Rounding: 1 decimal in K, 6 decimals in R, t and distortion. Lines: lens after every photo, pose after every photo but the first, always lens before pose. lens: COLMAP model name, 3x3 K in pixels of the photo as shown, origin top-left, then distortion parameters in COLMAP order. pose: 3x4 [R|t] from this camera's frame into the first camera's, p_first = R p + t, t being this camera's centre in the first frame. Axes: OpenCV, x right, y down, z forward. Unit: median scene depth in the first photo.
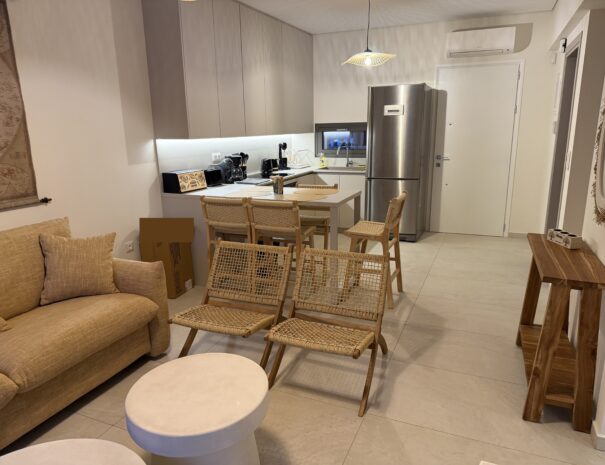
lens RADIAL K [[437.4, 0, 303.2], [0, 437.4, 235.1], [0, 0, 1]] dist [0.022298, -0.030278]
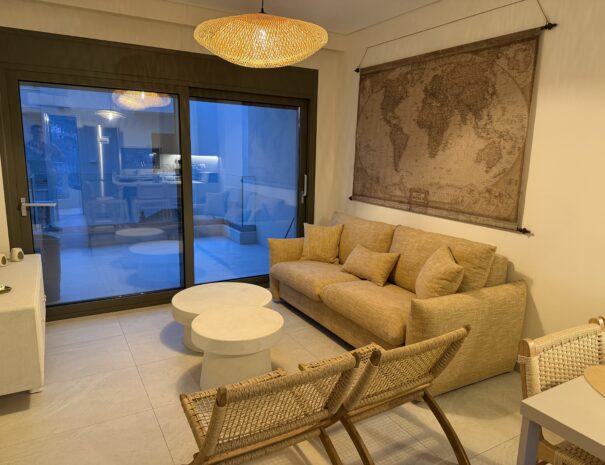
lens RADIAL K [[437.4, 0, 304.2], [0, 437.4, 230.9], [0, 0, 1]] dist [0.022298, -0.030278]
pose [[-0.608030, 0.135174, -0.782322, 0.510170], [-0.212046, 0.921951, 0.324104, -0.314604], [0.765072, 0.362954, -0.531911, 1.240704]]
